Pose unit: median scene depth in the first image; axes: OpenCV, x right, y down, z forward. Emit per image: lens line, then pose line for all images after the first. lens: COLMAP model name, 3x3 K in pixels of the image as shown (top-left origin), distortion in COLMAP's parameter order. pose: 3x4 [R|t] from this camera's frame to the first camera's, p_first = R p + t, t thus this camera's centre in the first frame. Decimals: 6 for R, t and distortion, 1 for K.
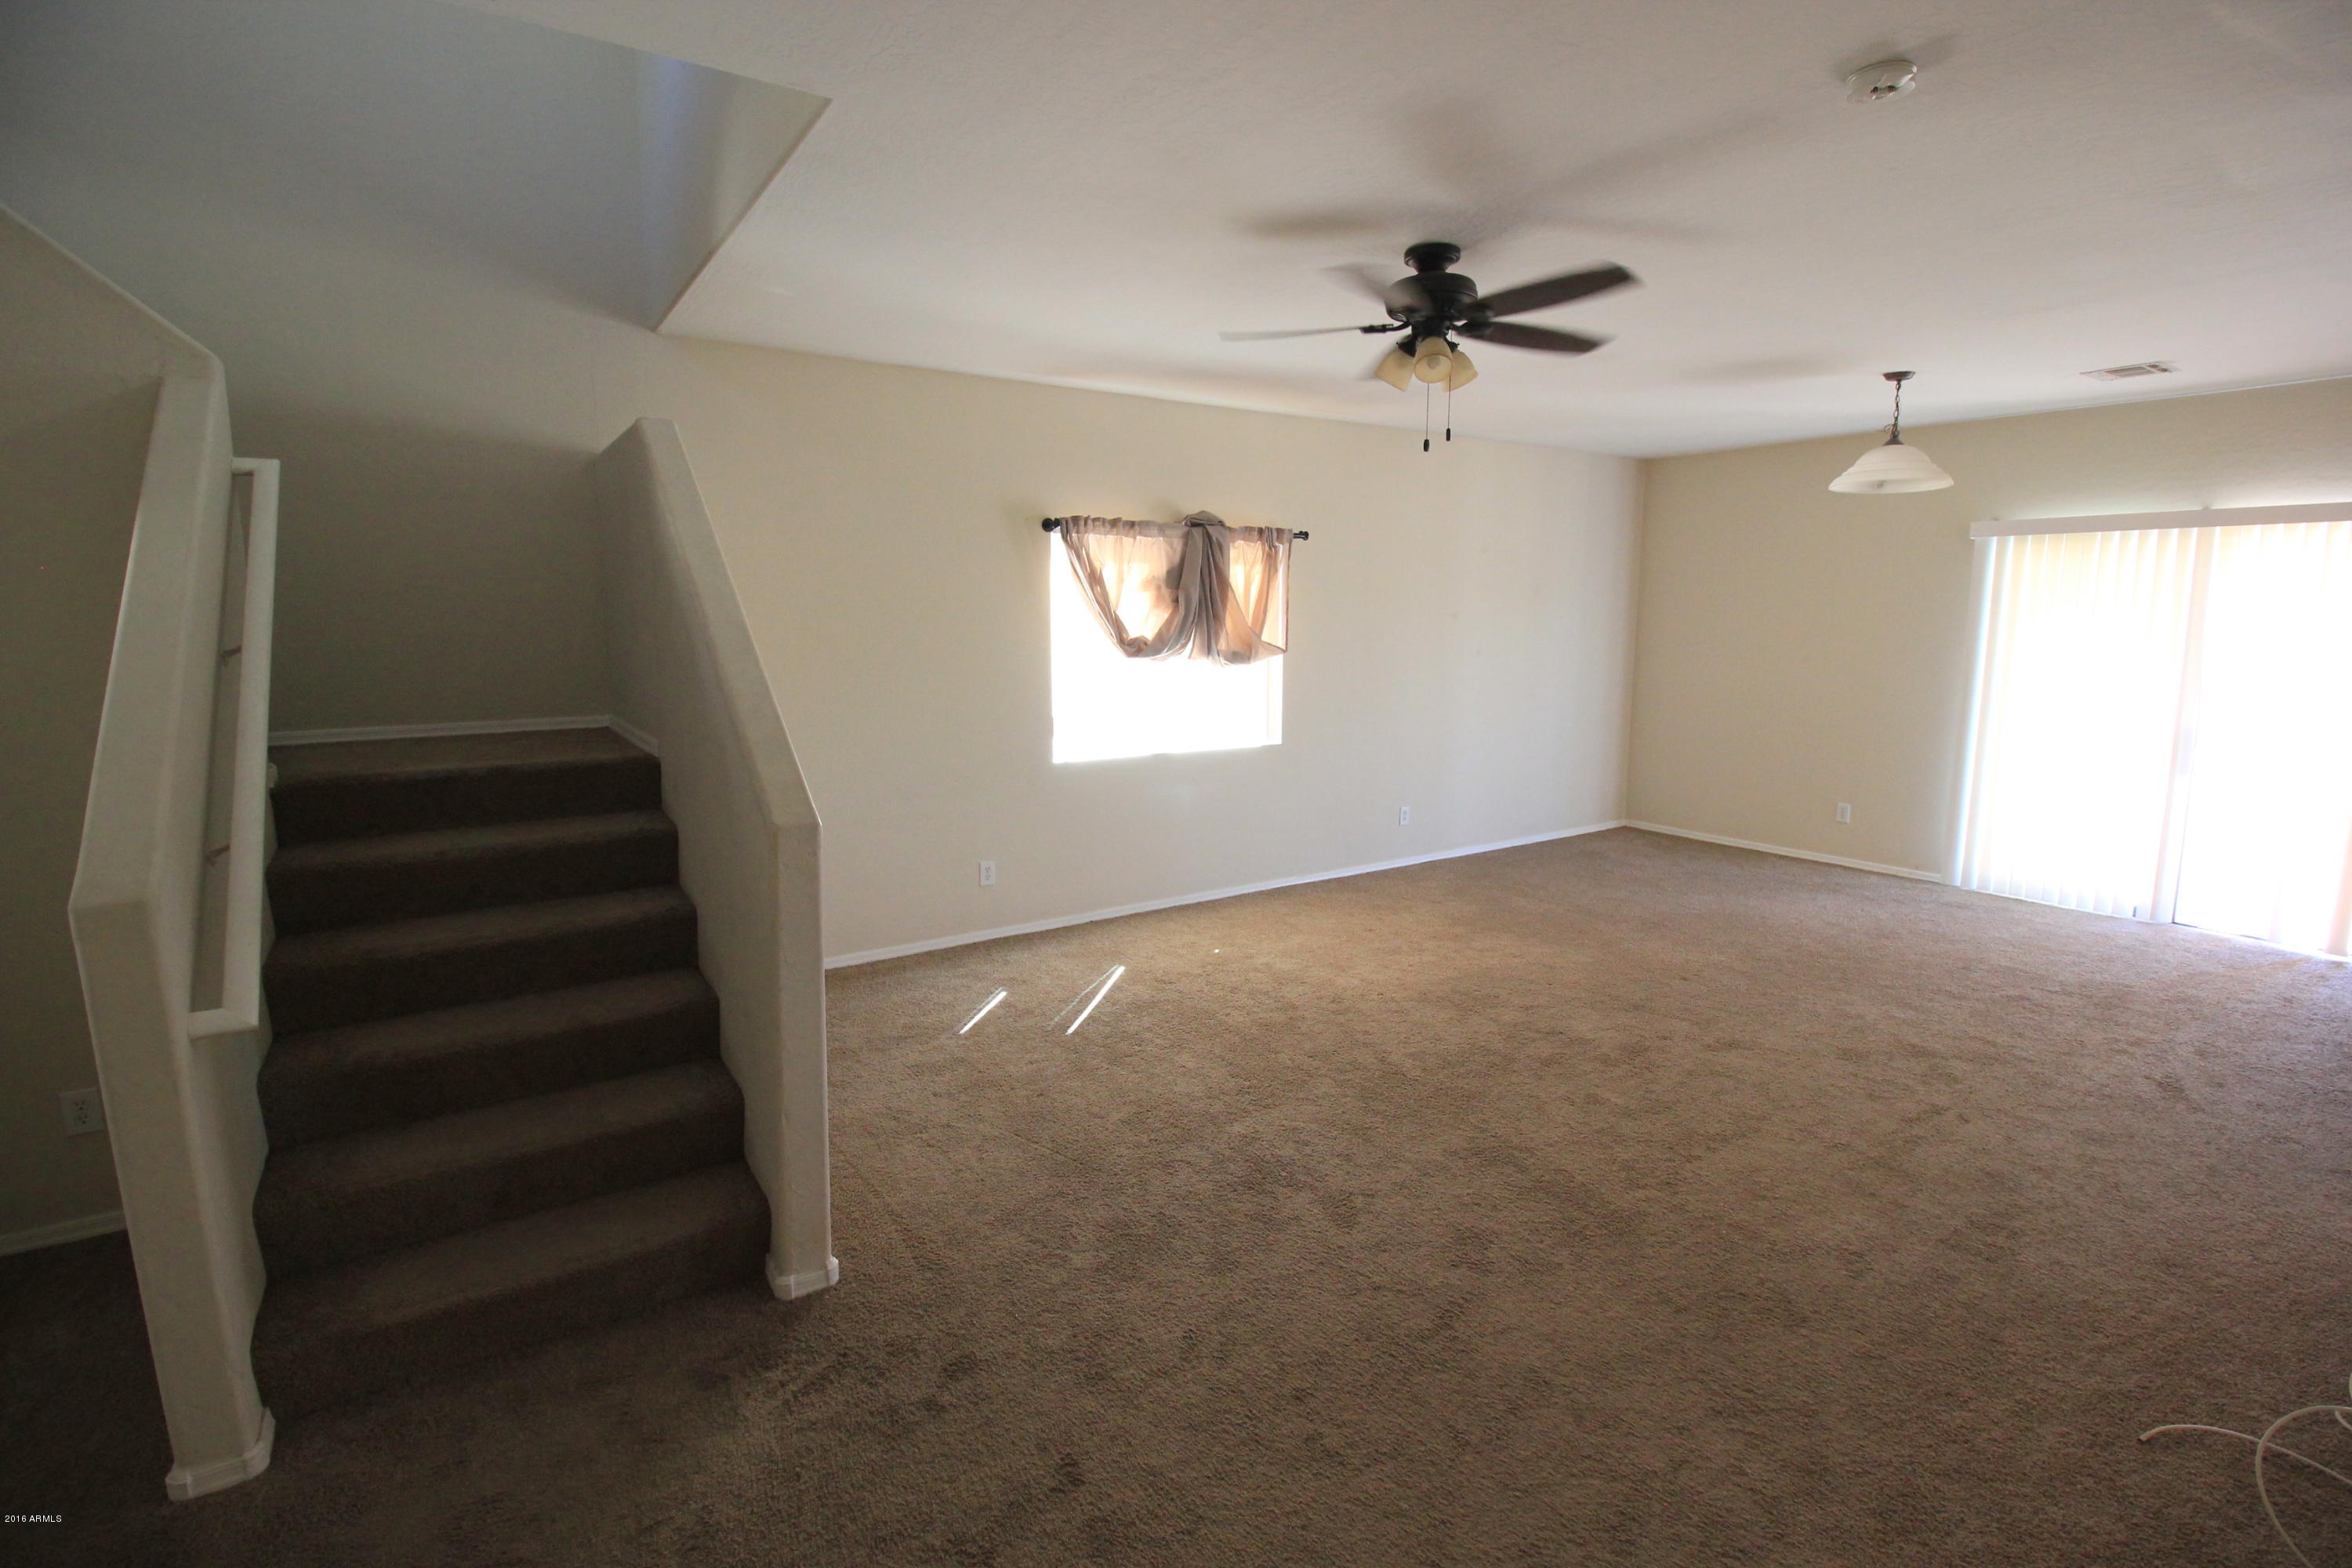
lens RADIAL K [[1095.7, 0, 1180.3], [0, 1095.7, 773.7], [0, 0, 1]] dist [0.001790, -0.014379]
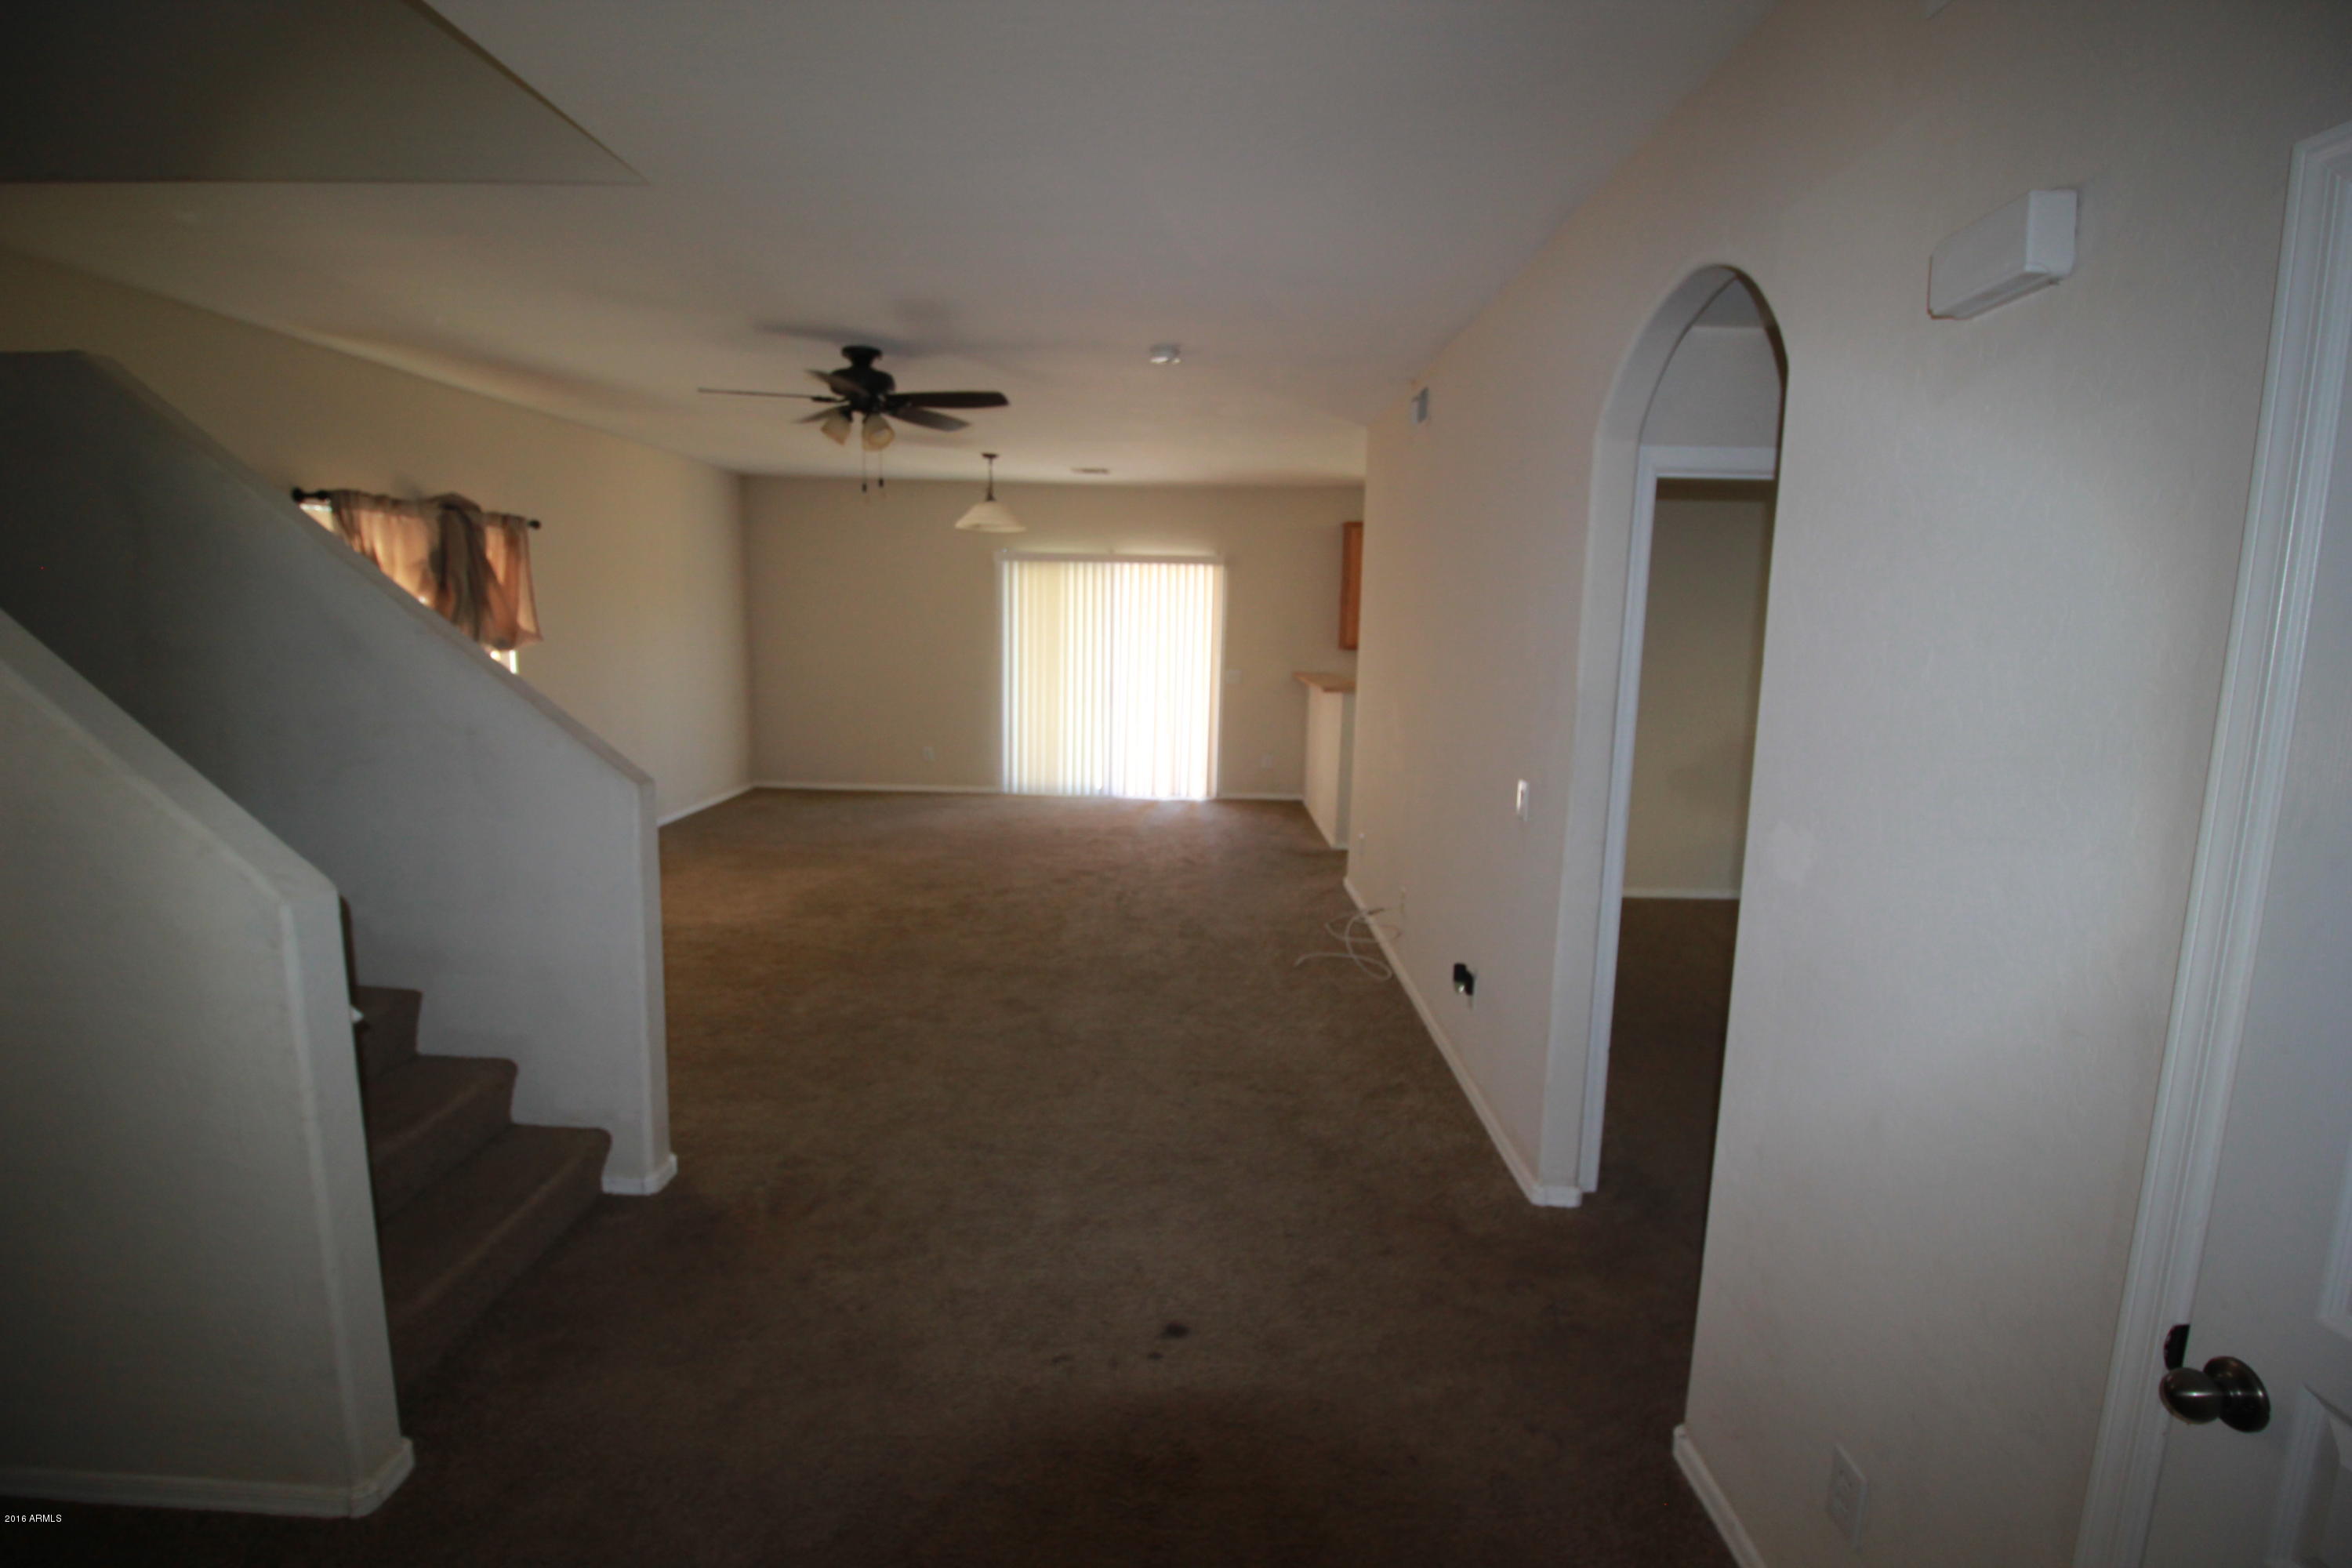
lens RADIAL K [[1095.0, 0, 1176.0], [0, 1095.0, 784.0], [0, 0, 1]] dist [0.014727, 0.000021]
pose [[0.565191, -0.113959, 0.817051, -0.508974], [0.098312, 0.992659, 0.070445, 0.009648], [-0.819081, 0.040511, 0.572246, -0.076885]]
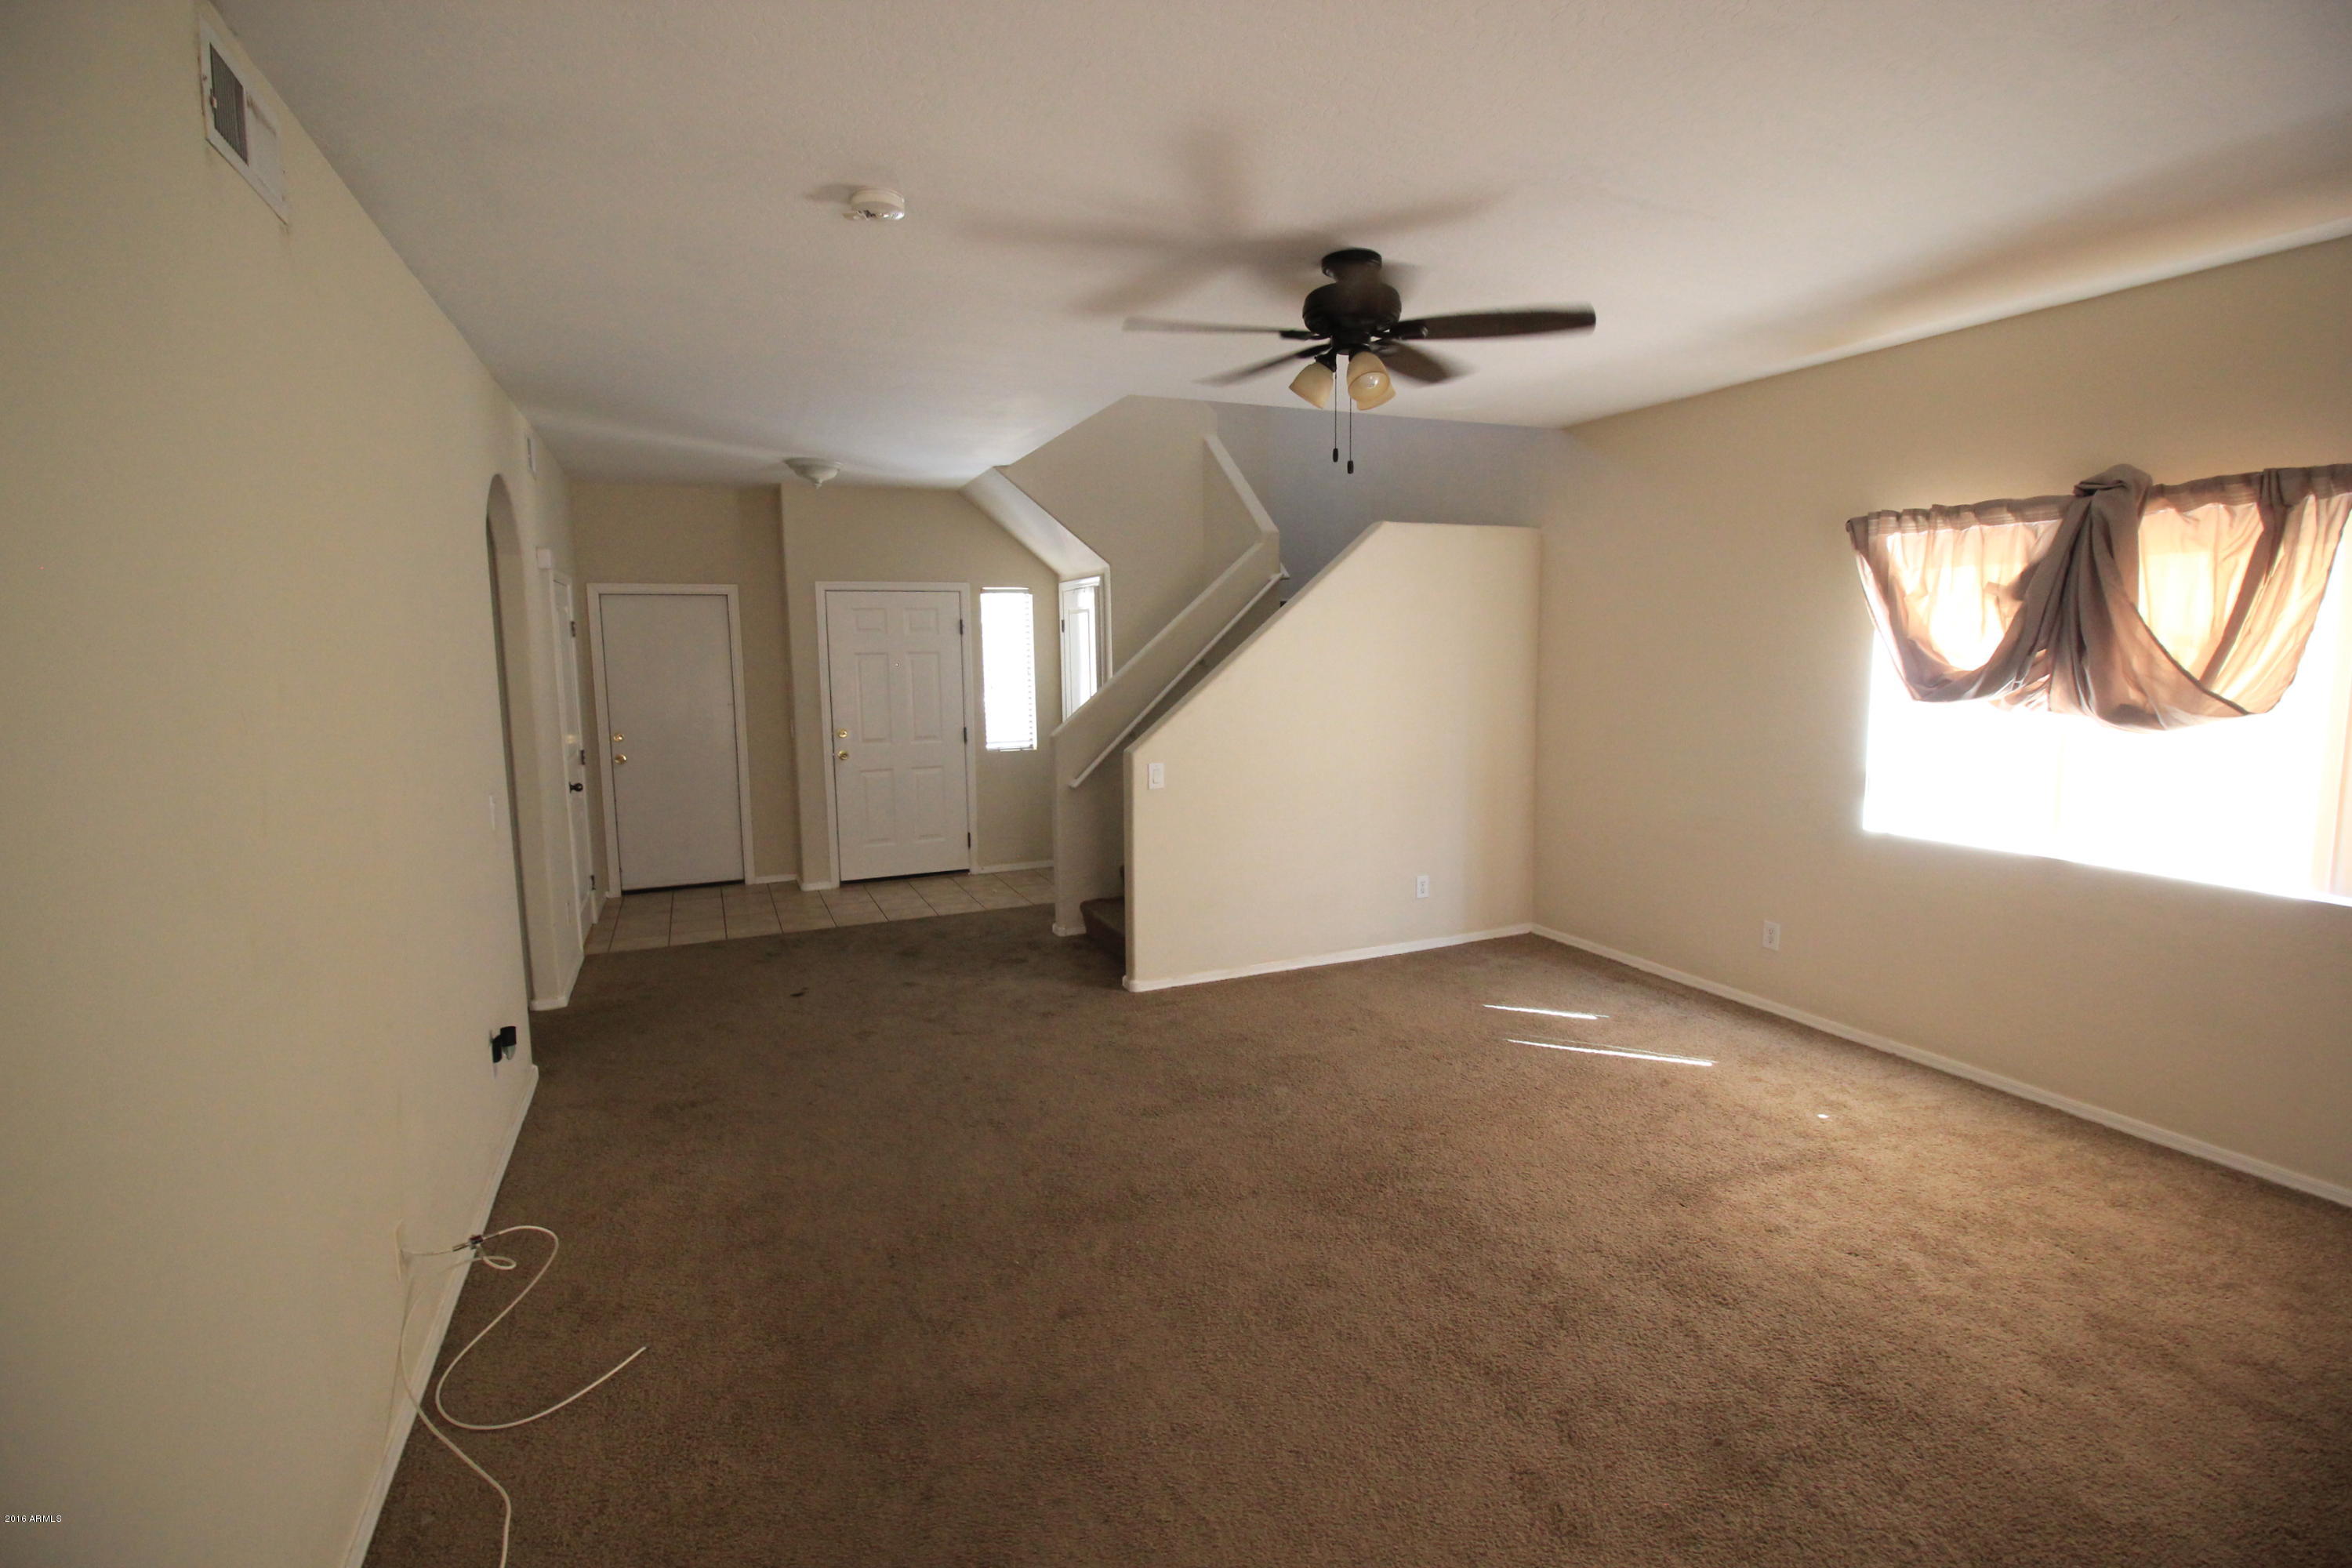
lens RADIAL K [[1095.7, 0, 1180.3], [0, 1095.7, 773.7], [0, 0, 1]] dist [0.001790, -0.014379]
pose [[-0.179719, 0.118747, -0.976525, 0.815062], [-0.127525, 0.981499, 0.142822, -0.109748], [0.975417, 0.150199, -0.161250, 0.721030]]
